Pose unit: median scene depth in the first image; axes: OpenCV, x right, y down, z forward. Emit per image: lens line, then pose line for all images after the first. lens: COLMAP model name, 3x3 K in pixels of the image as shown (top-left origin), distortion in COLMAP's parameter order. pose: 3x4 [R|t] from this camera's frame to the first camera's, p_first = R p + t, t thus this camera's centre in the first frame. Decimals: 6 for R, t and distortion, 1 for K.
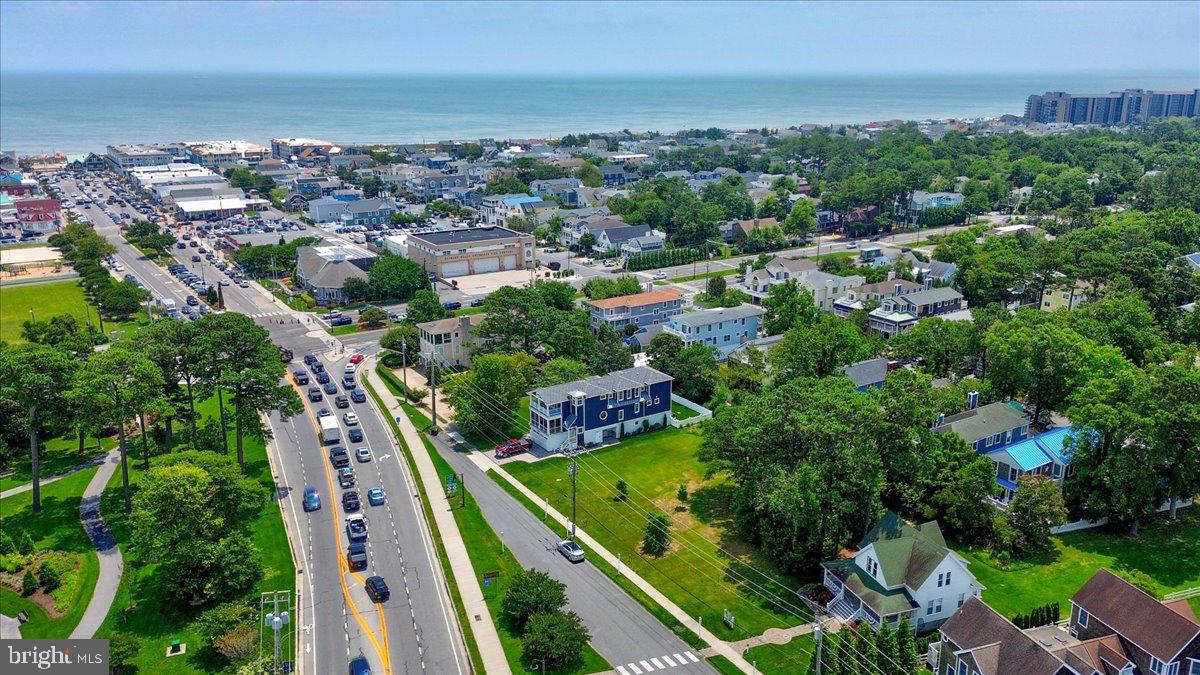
lens RADIAL K [[952.4, 0, 609.9], [0, 952.4, 347.4], [0, 0, 1]] dist [0.080990, -0.057704]
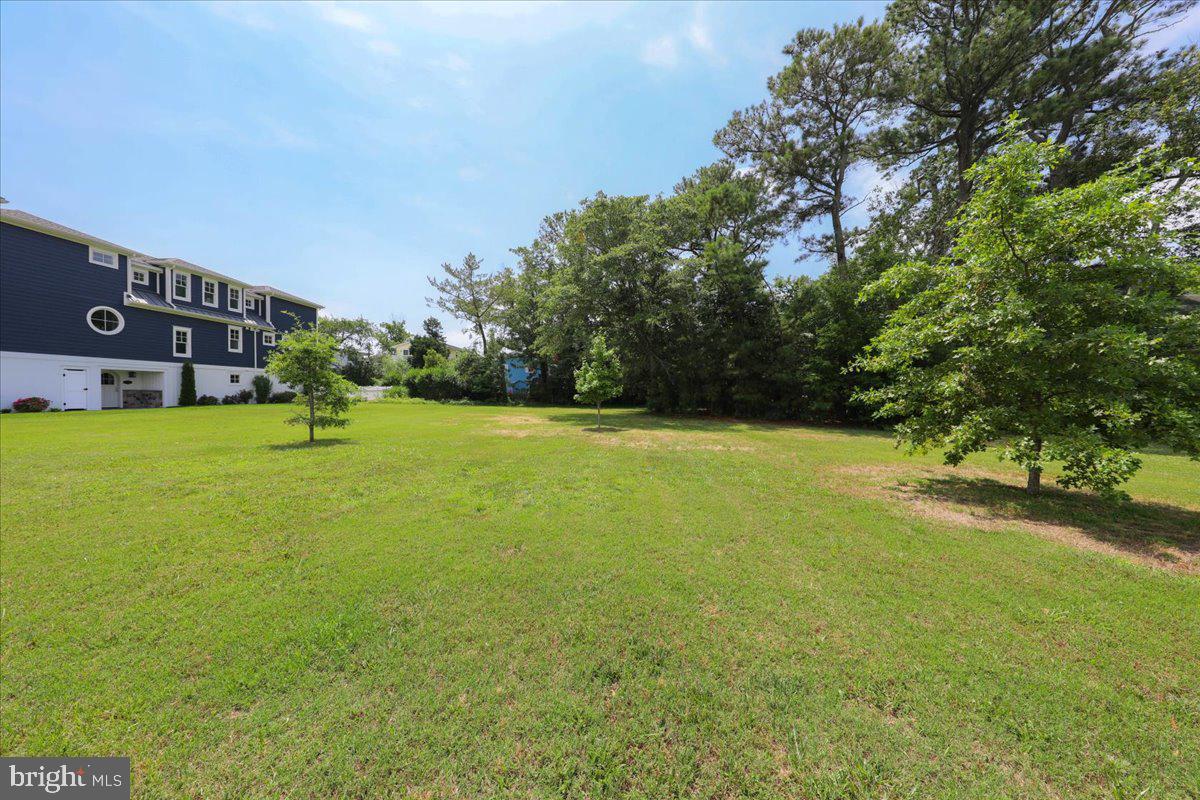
lens RADIAL K [[371.5, 0, 601.0], [0, 371.5, 399.2], [0, 0, 1]] dist [-0.005826, -0.000632]
pose [[0.589099, -0.007614, 0.808025, -0.005267], [0.226036, 0.961590, -0.155733, 0.097949], [-0.775803, 0.274385, 0.568193, 0.515733]]
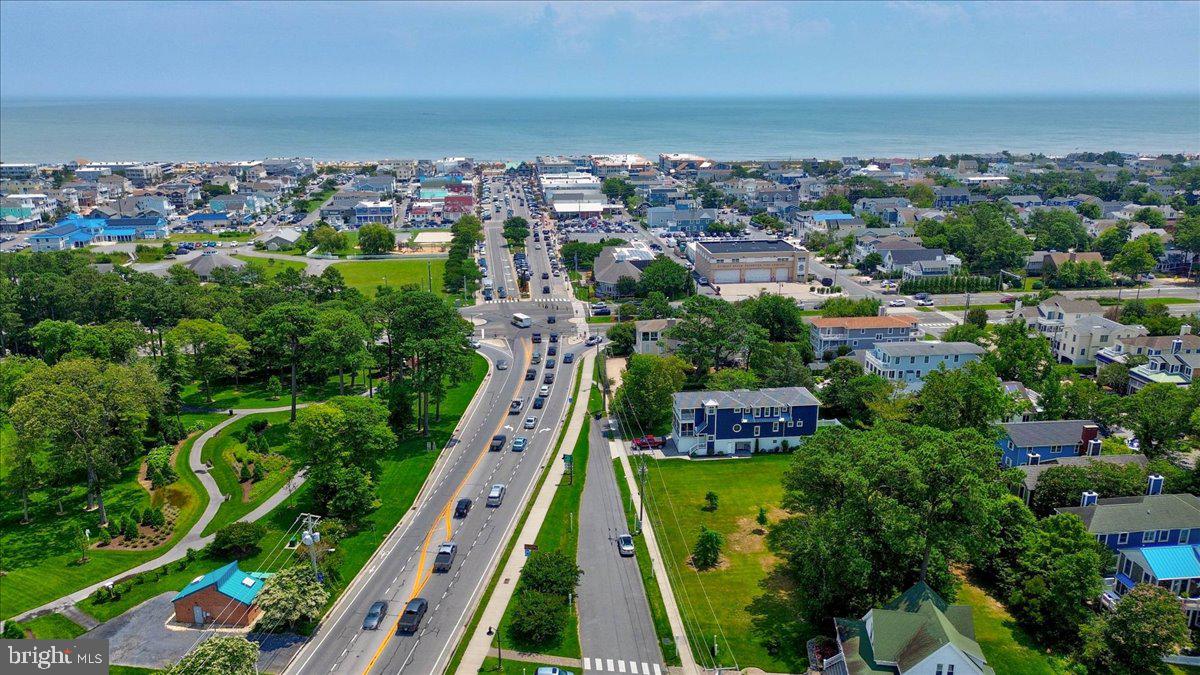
lens RADIAL K [[861.1, 0, 580.7], [0, 861.1, 341.5], [0, 0, 1]] dist [0.052760, -0.030303]
pose [[0.882809, 0.127061, -0.452221, 0.162932], [-0.127622, 0.991387, 0.029412, -0.017699], [0.452063, 0.031748, 0.891421, 0.053451]]
